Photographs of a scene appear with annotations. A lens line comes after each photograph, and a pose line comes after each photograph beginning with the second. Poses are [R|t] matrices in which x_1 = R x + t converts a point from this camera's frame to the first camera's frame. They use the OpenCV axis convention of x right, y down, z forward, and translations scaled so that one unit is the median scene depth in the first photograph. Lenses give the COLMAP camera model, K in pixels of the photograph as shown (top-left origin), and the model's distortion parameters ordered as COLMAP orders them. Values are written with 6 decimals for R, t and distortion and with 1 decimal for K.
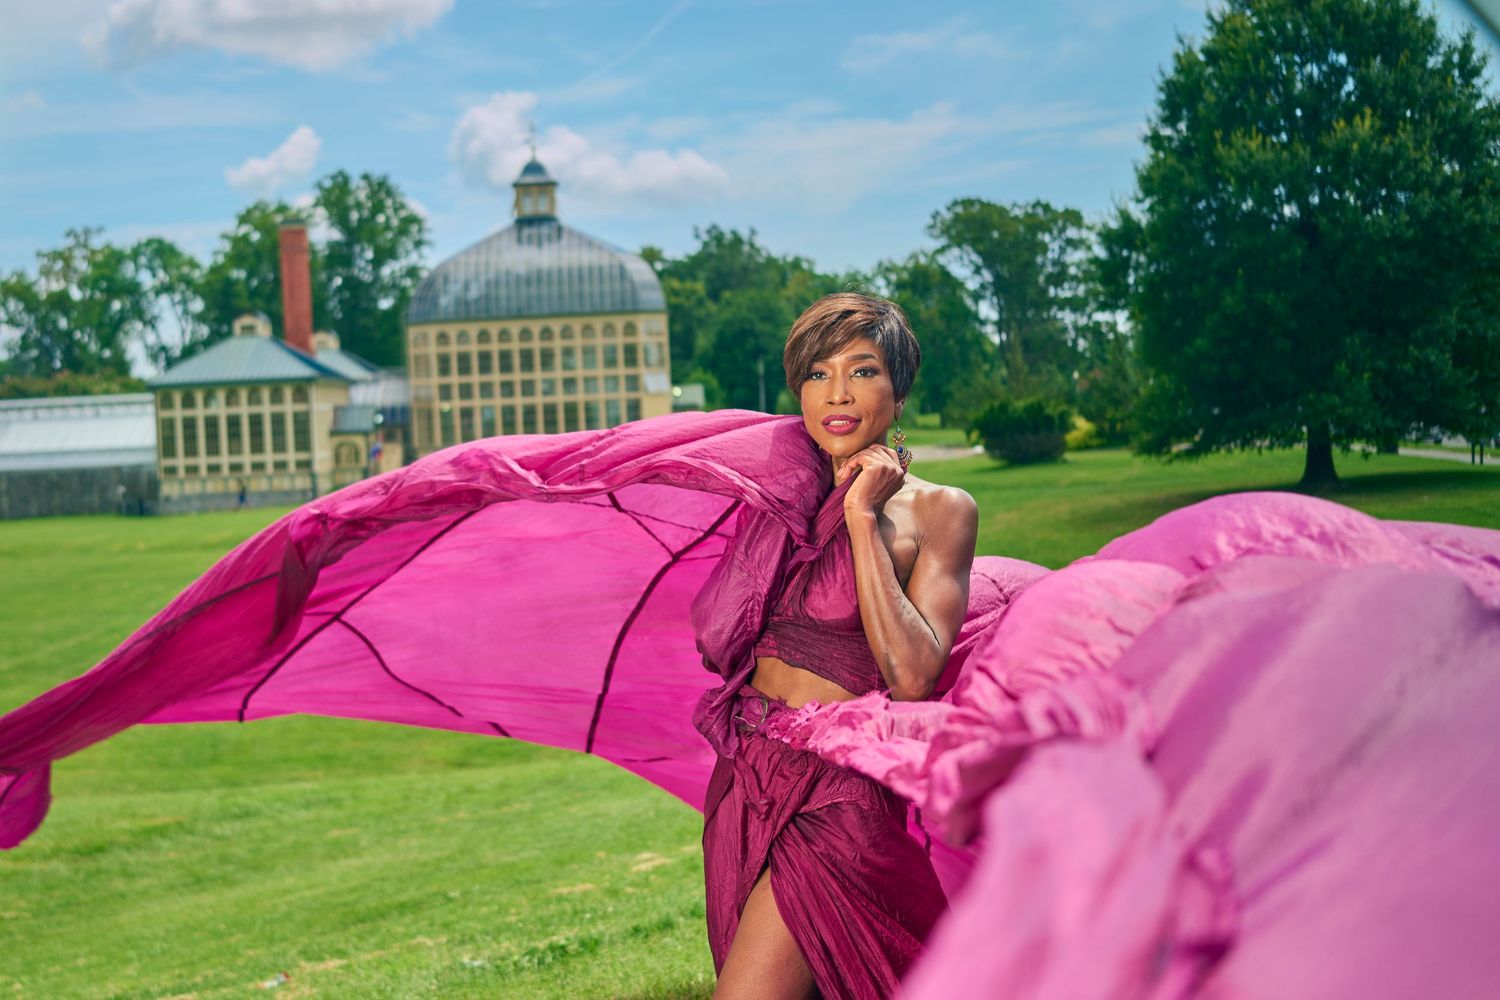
lens RADIAL K [[2069.2, 0, 498.3], [0, 2069.2, 501.7], [0, 0, 1]] dist [-0.062159, 0.041394]
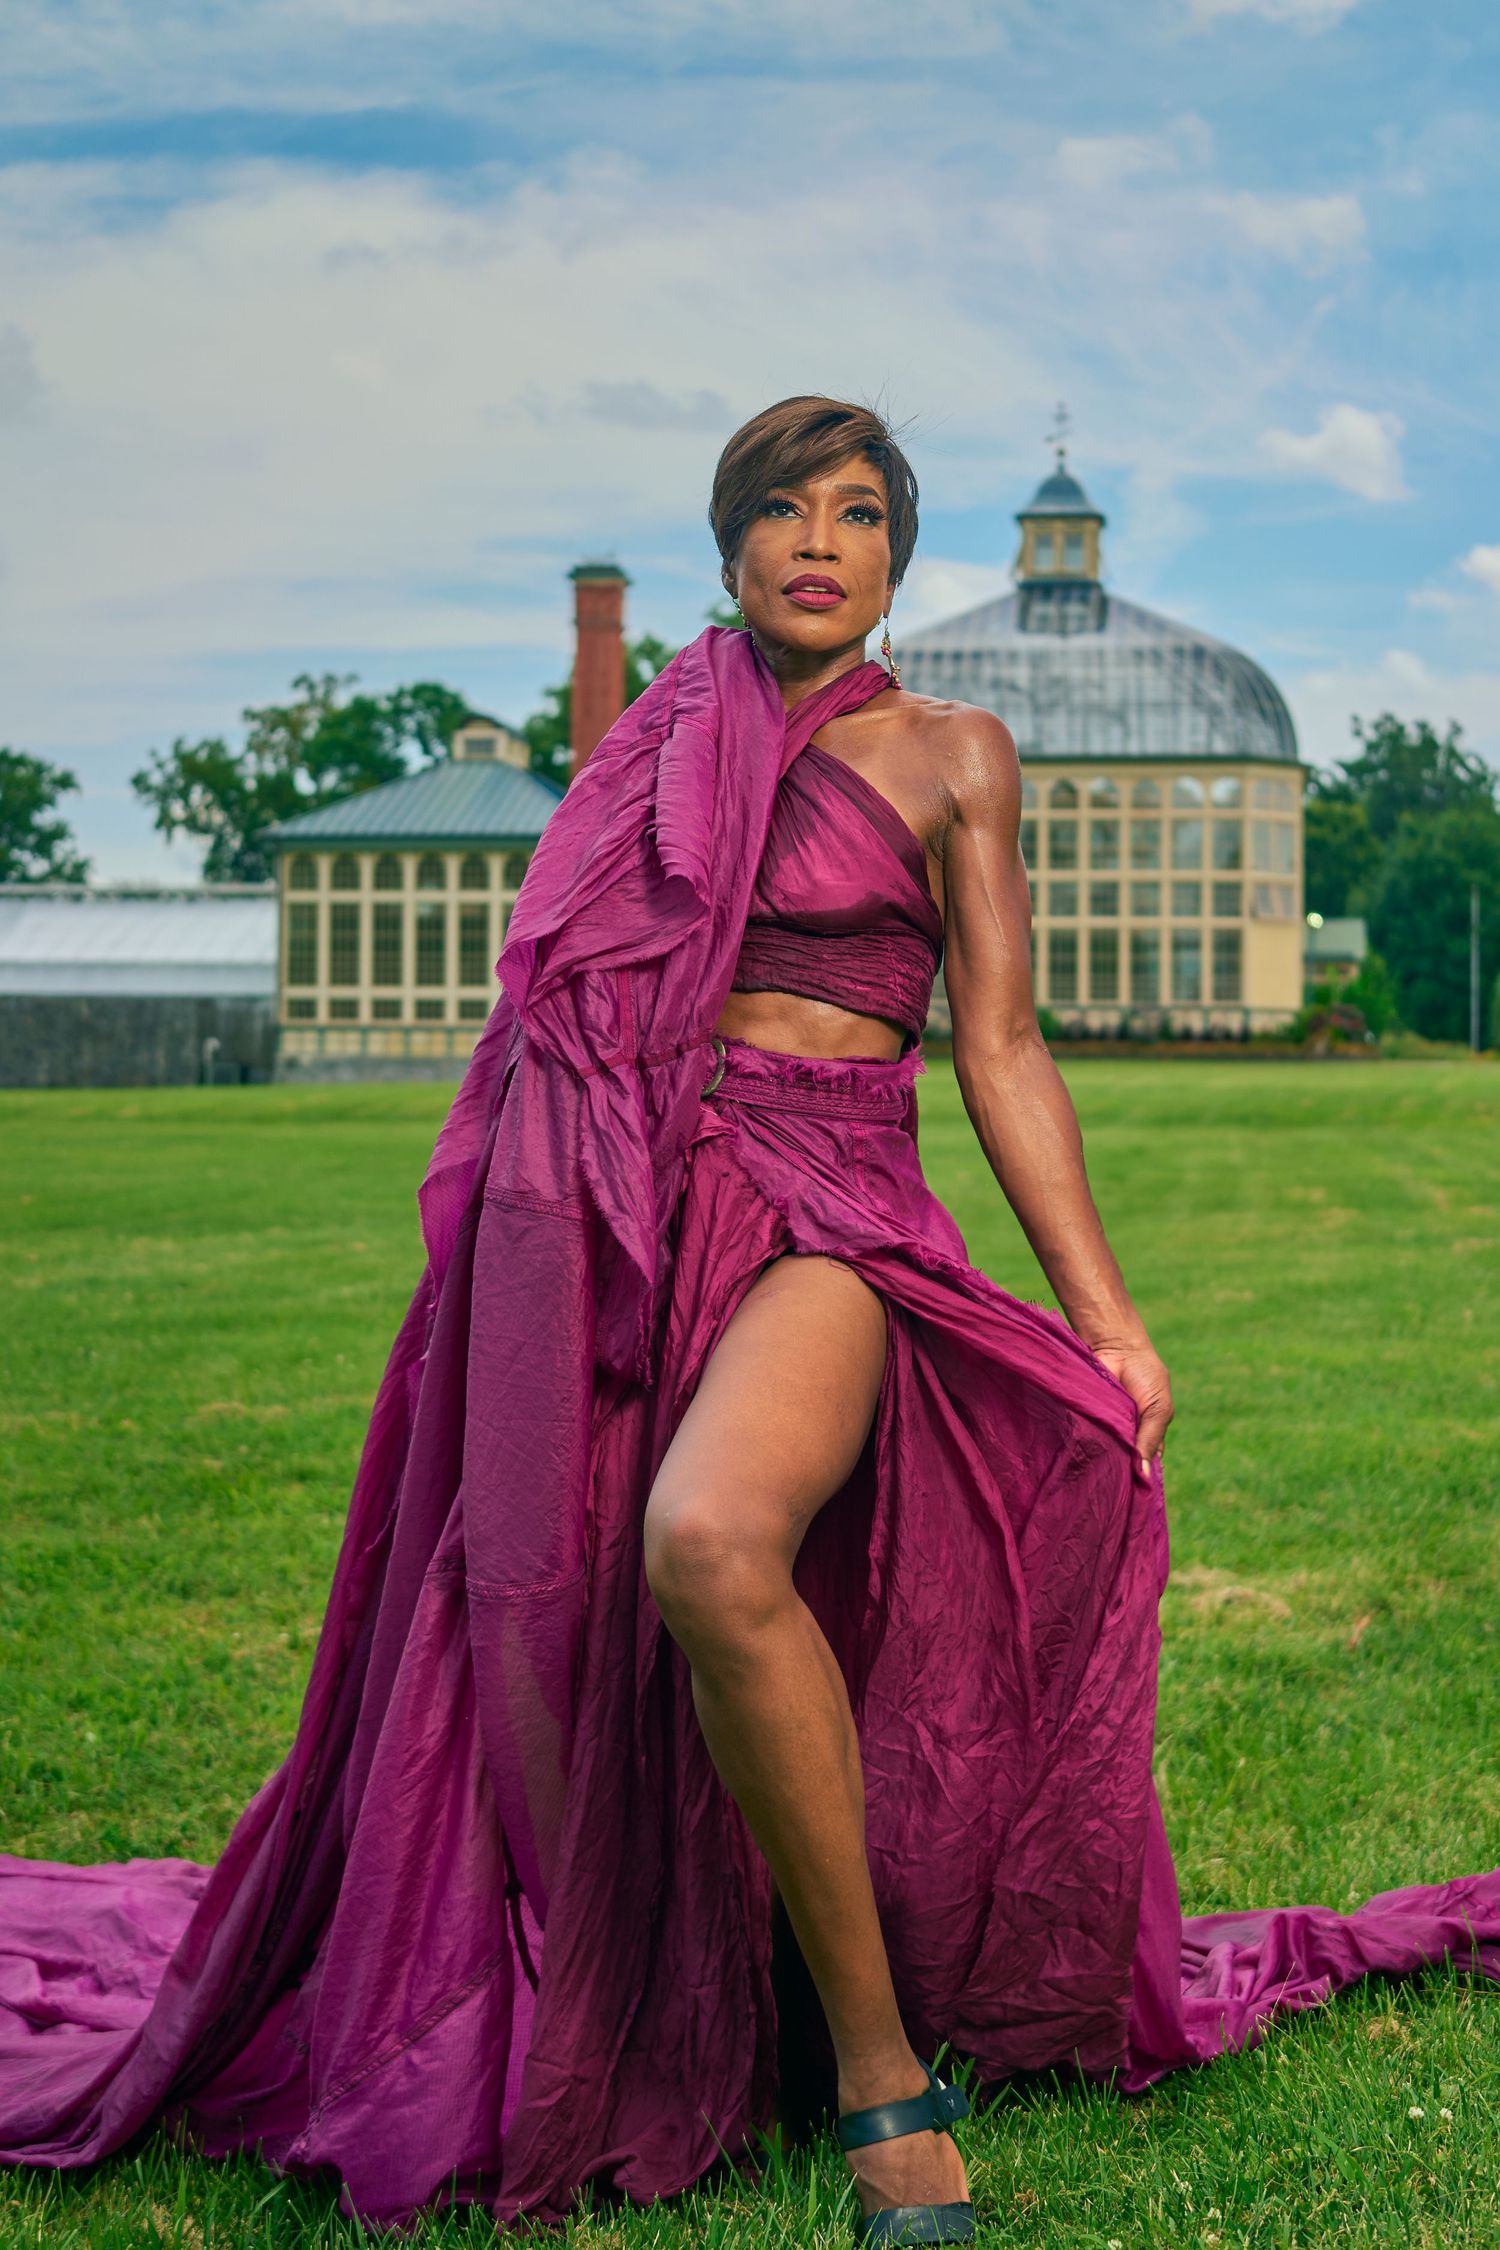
lens RADIAL K [[2723.5, 0, 881.8], [0, 2723.5, 1125.2], [0, 0, 1]] dist [-0.020111, 0.001640]
pose [[0.996198, 0.058020, -0.064983, 0.026706], [-0.061001, 0.997129, -0.044862, 0.033128], [0.062194, 0.048656, 0.996877, 0.327775]]
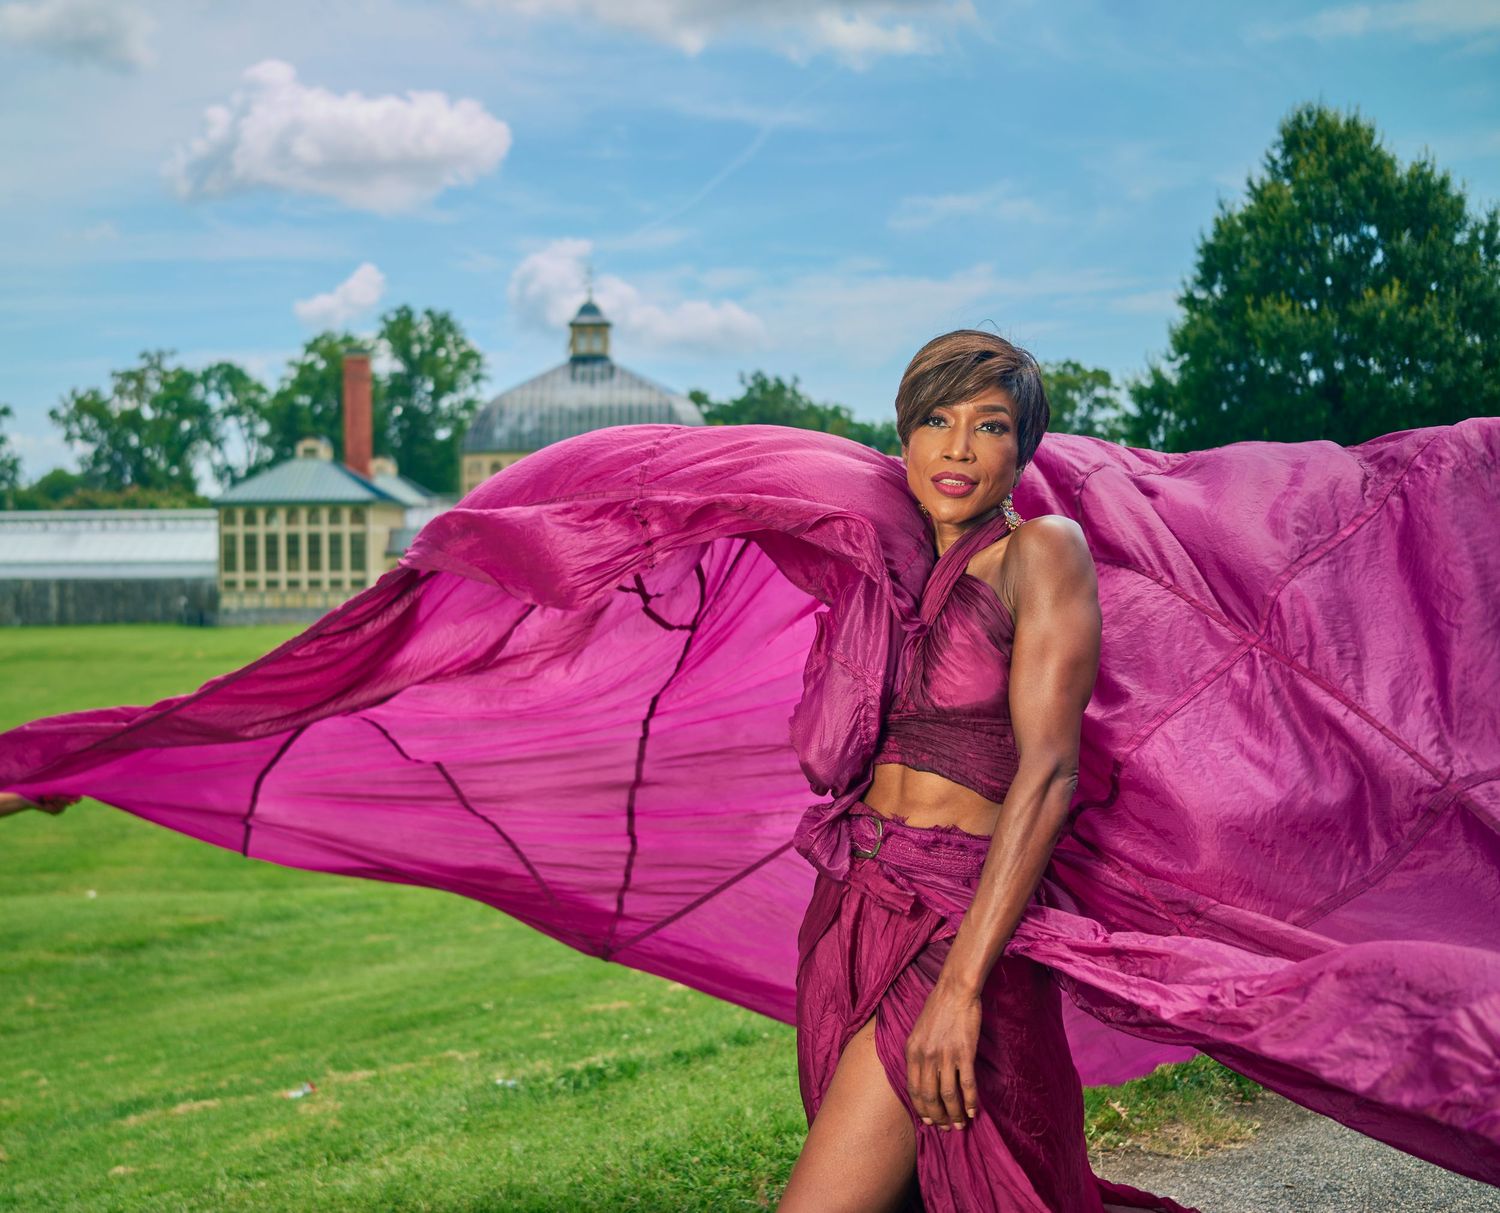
lens RADIAL K [[1957.6, 0, 547.2], [0, 1957.6, 652.1], [0, 0, 1]] dist [-0.054079, 0.004601]
pose [[0.999207, 0.039693, 0.002990, -0.000403], [-0.039725, 0.999144, 0.011575, 0.001383], [-0.002528, -0.011685, 0.999929, 0.010540]]
